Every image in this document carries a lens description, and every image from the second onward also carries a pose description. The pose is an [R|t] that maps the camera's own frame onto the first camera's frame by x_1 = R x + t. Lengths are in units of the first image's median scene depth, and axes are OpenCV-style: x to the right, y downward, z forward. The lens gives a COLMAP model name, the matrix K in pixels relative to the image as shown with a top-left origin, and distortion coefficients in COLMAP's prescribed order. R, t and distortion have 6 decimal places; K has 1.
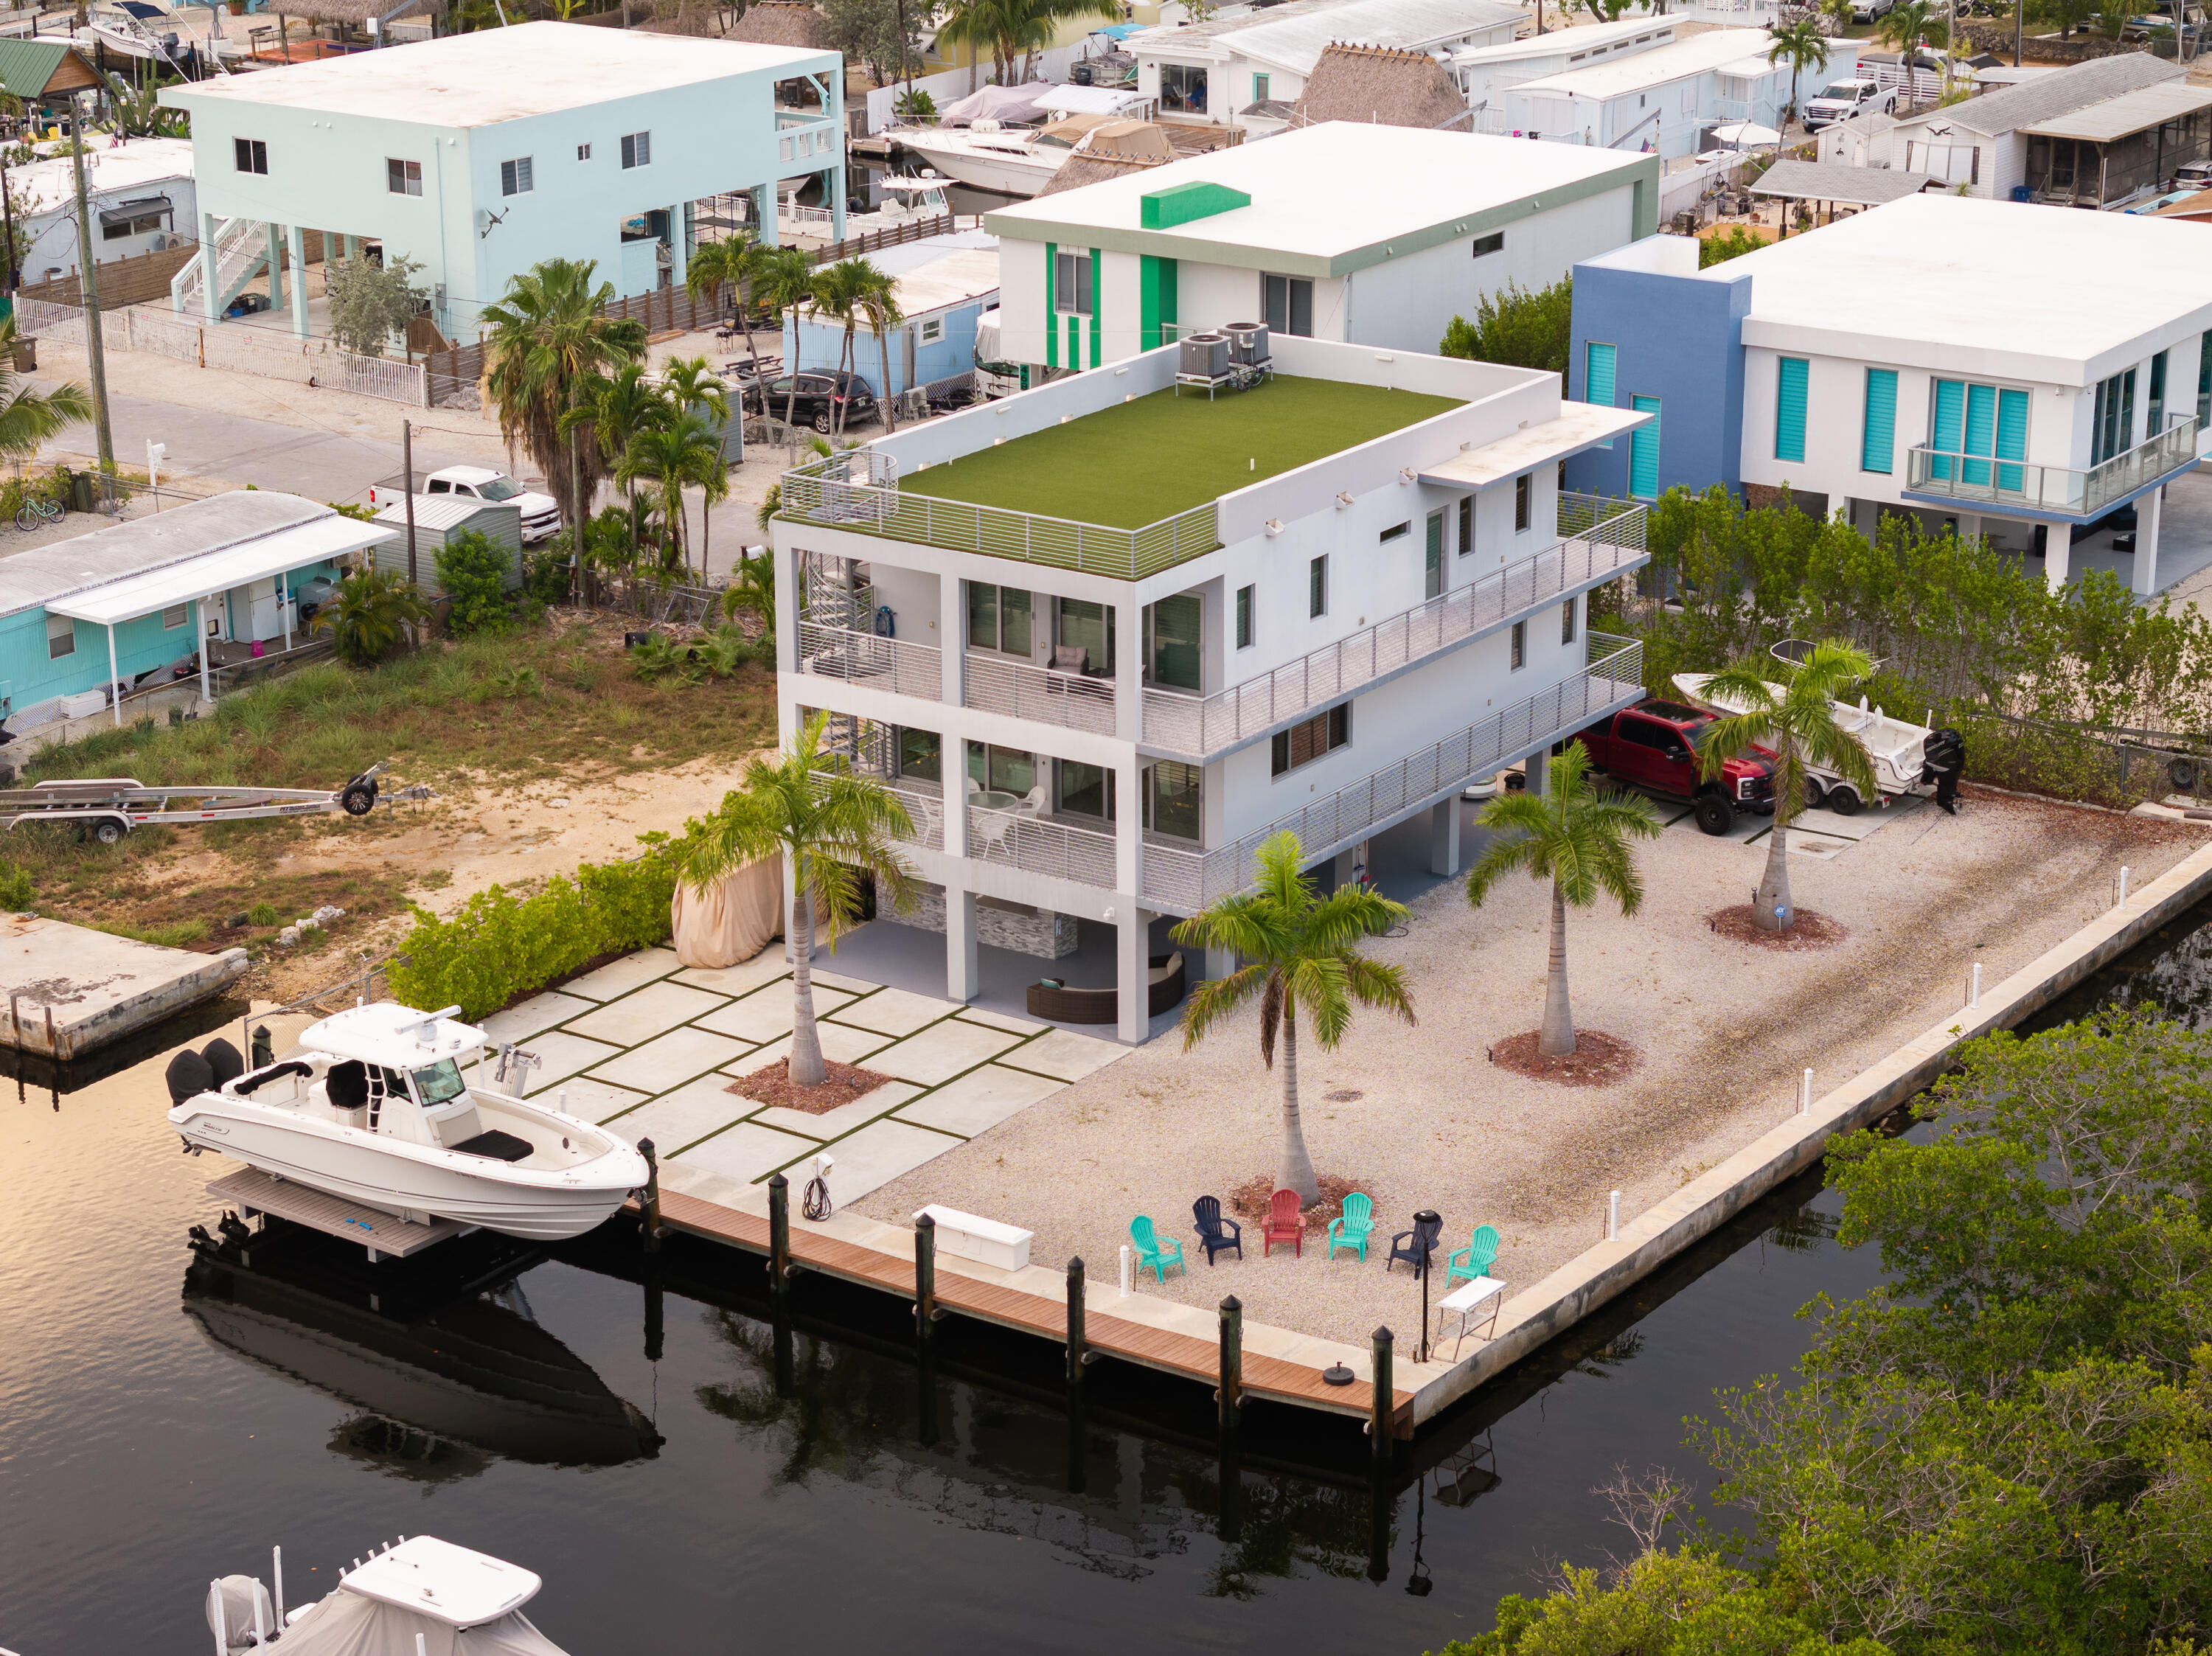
lens RADIAL K [[4394.1, 0, 1092.7], [0, 4394.1, 831.3], [0, 0, 1]] dist [0.078508, 0.000000]
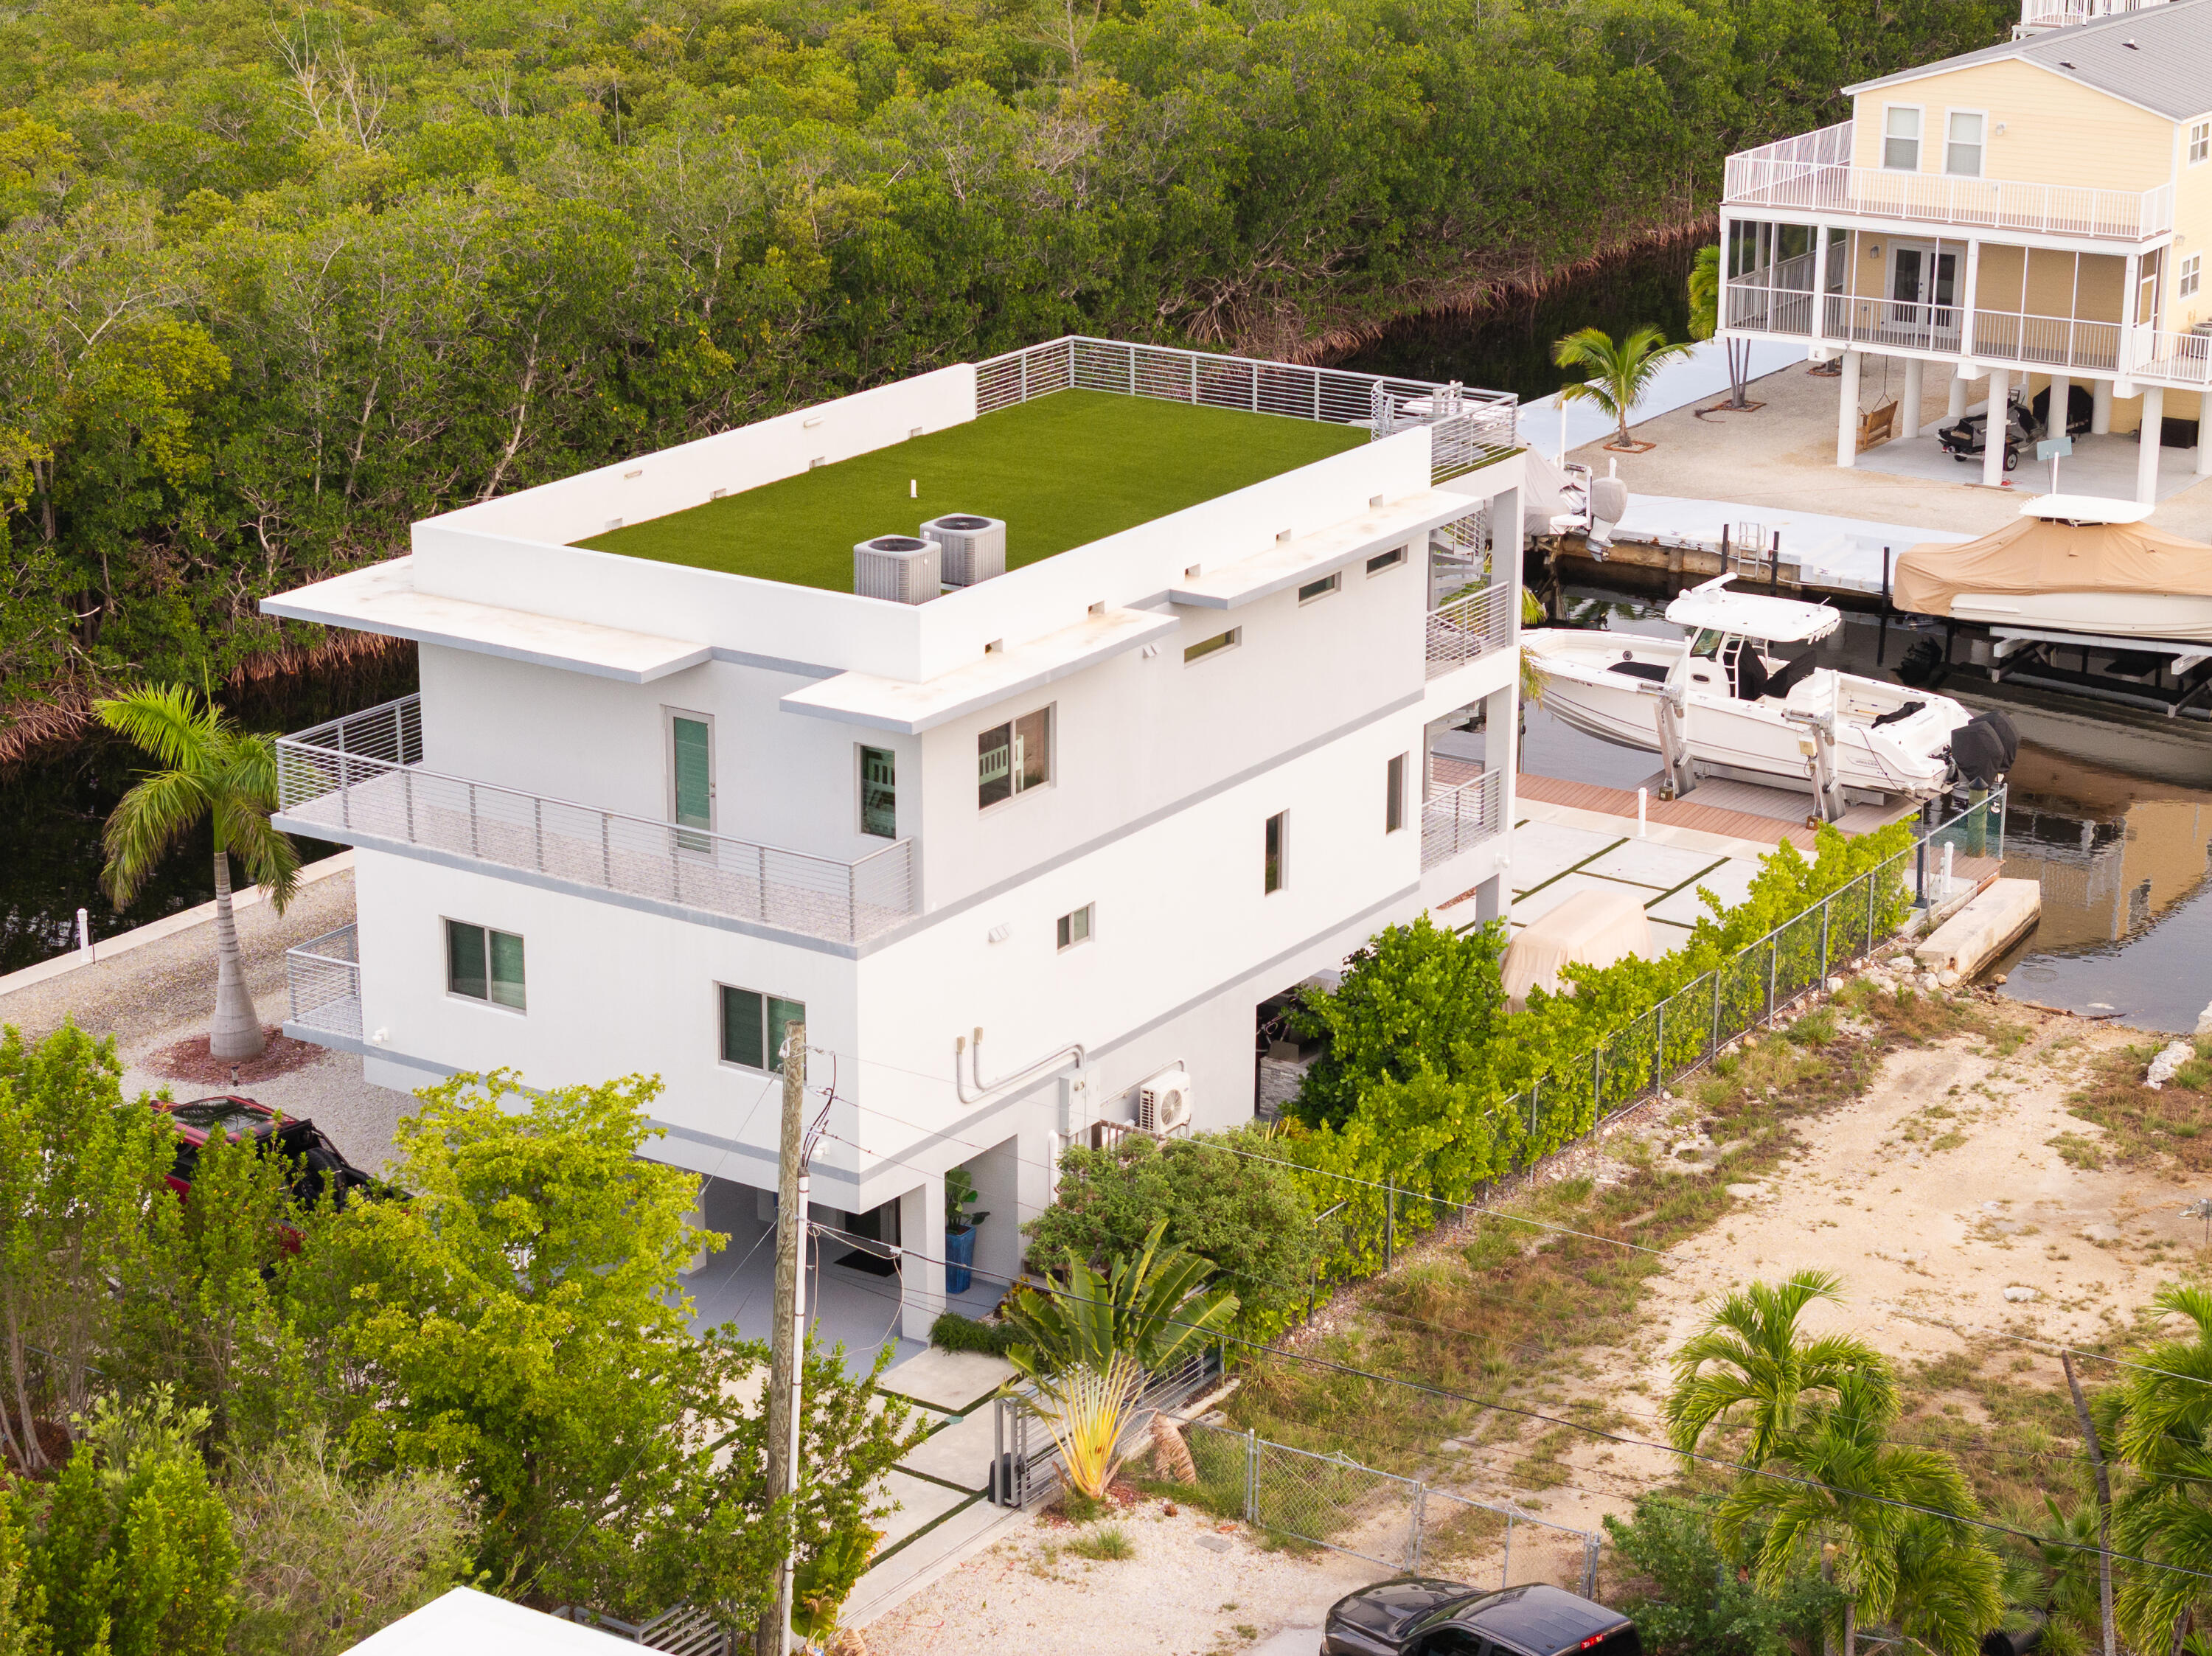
lens RADIAL K [[4394.1, 0, 1095.3], [0, 4394.1, 826.1], [0, 0, 1]] dist [0.078508, 0.000000]
pose [[-0.999658, 0.004703, -0.025739, 0.024619], [-0.011664, 0.800474, 0.599254, -0.469792], [0.023422, 0.599349, -0.800145, 1.604363]]
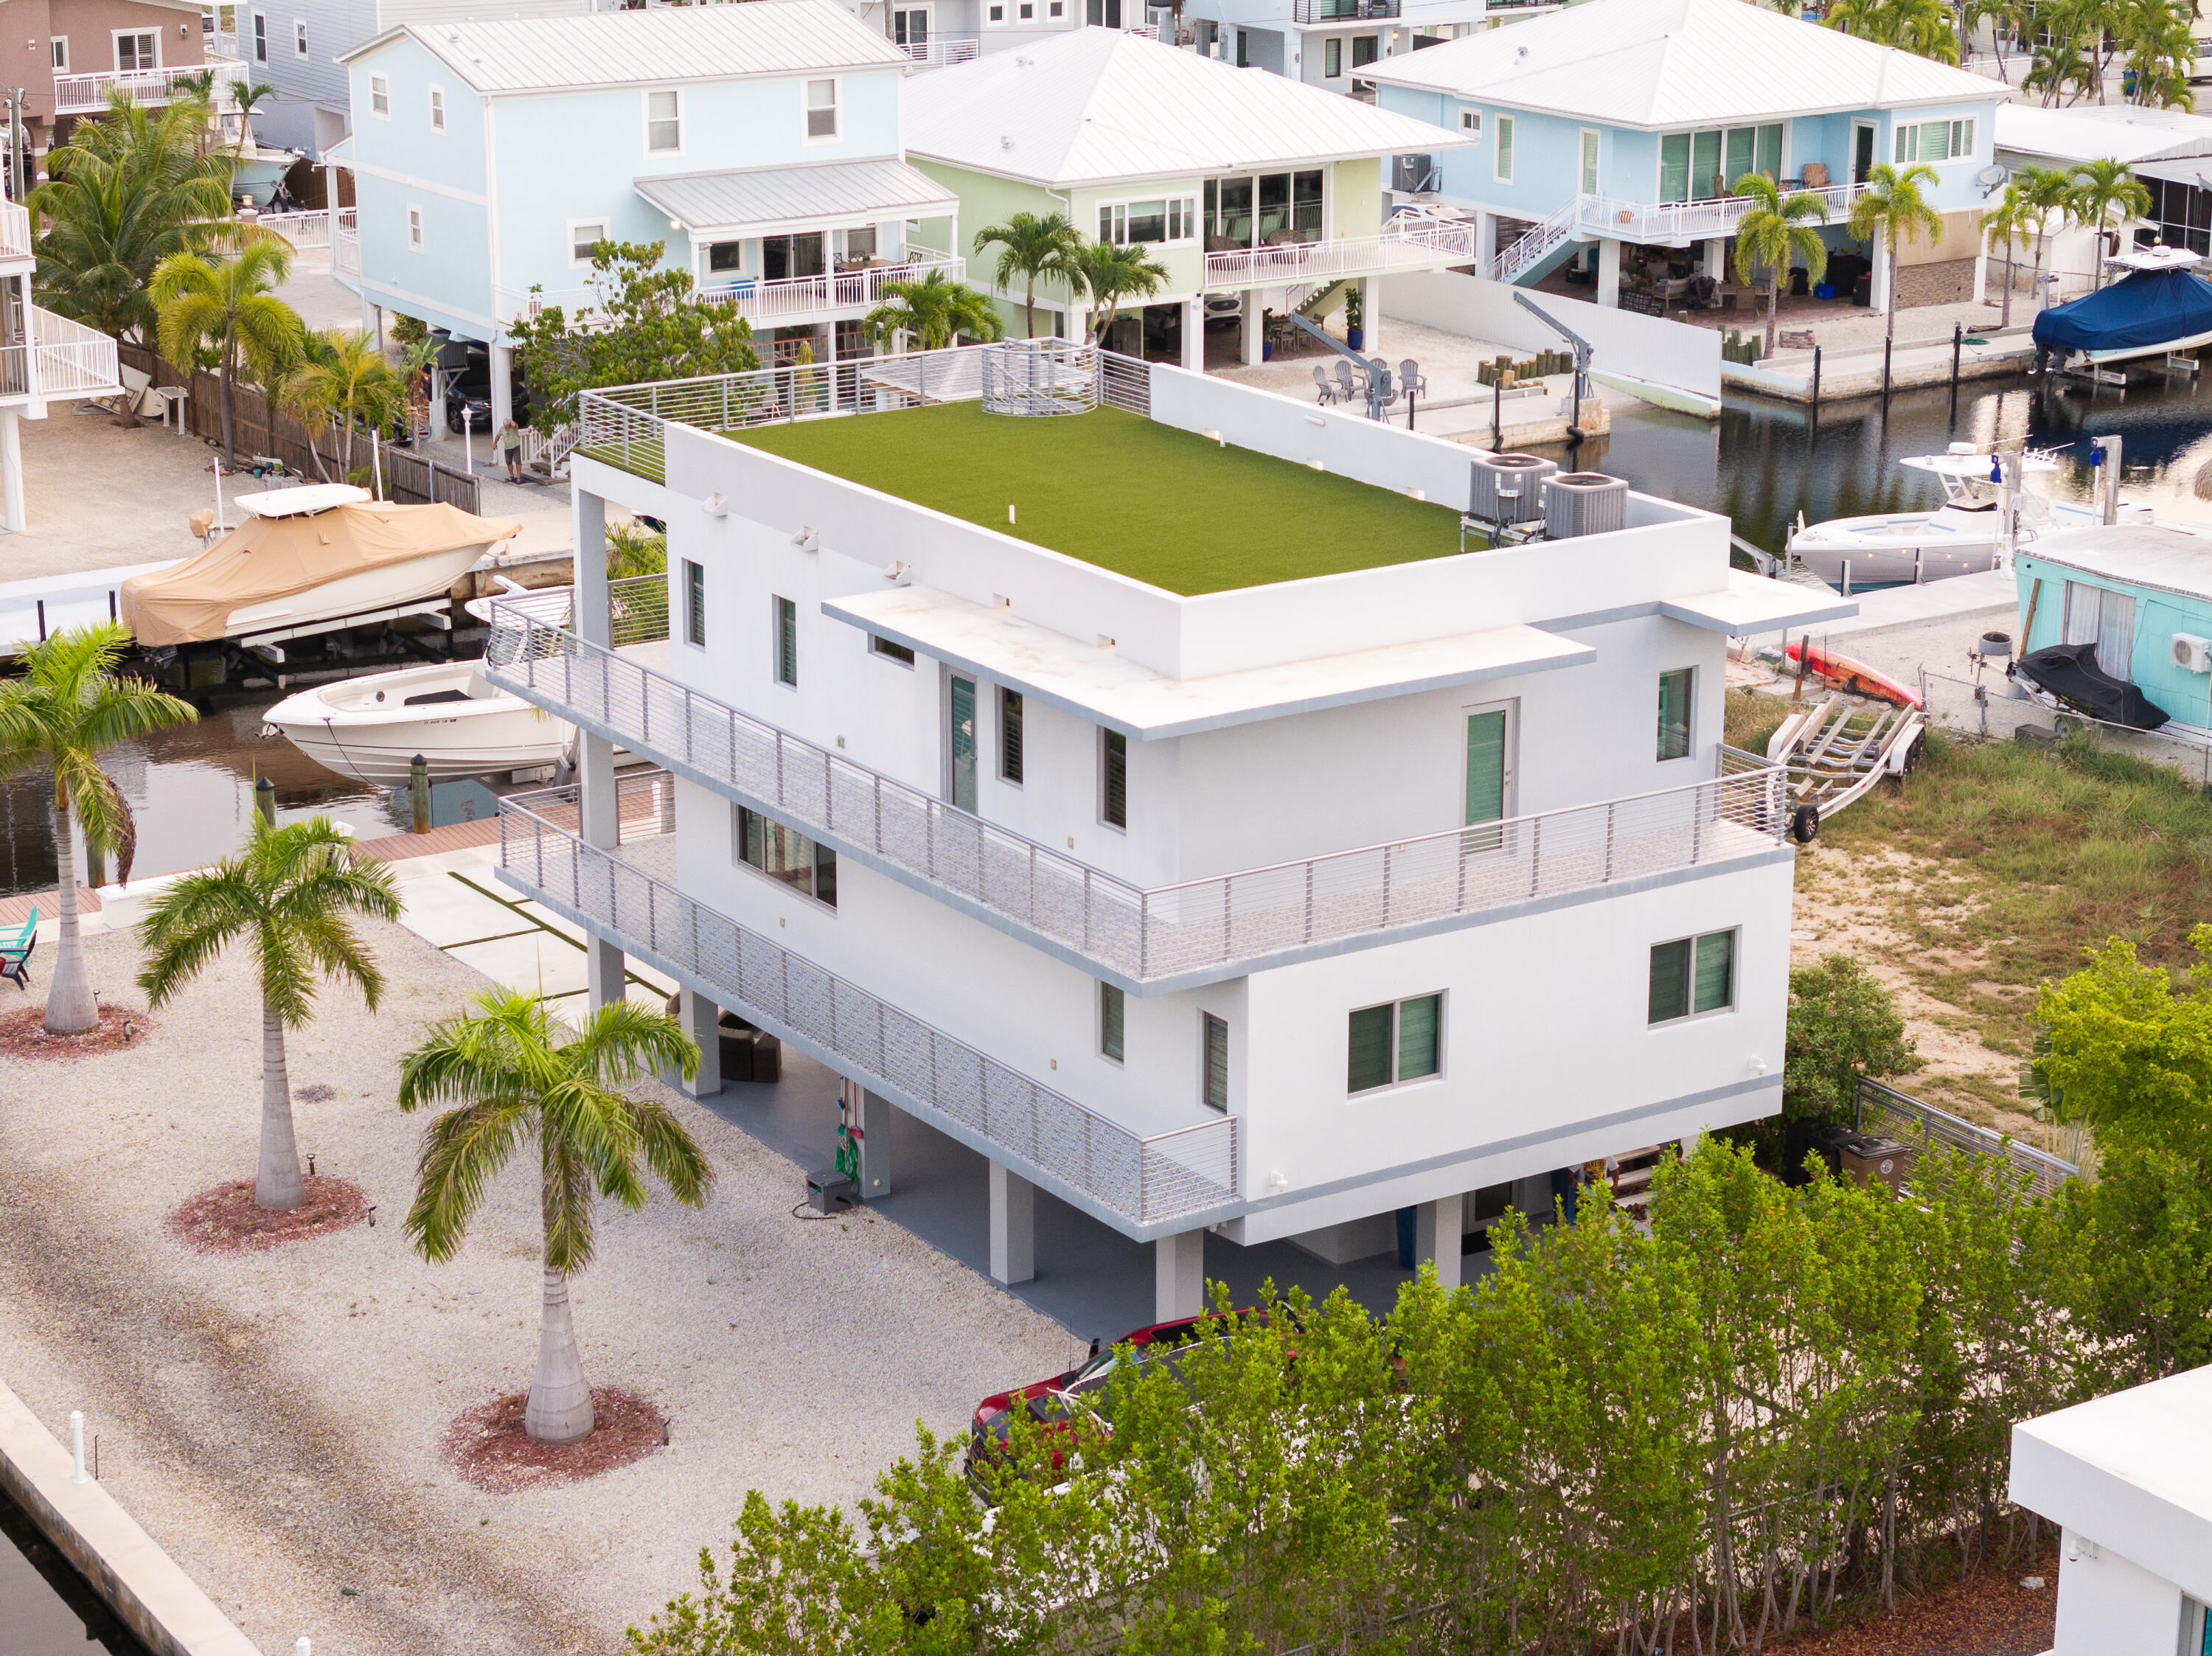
lens RADIAL K [[4394.1, 0, 1096.4], [0, 4394.1, 844.8], [0, 0, 1]] dist [0.078508, 0.000000]
pose [[-0.385802, 0.268672, -0.882594, 0.634915], [-0.291506, 0.872147, 0.392916, -0.305244], [0.875317, 0.408870, -0.258157, 1.197306]]
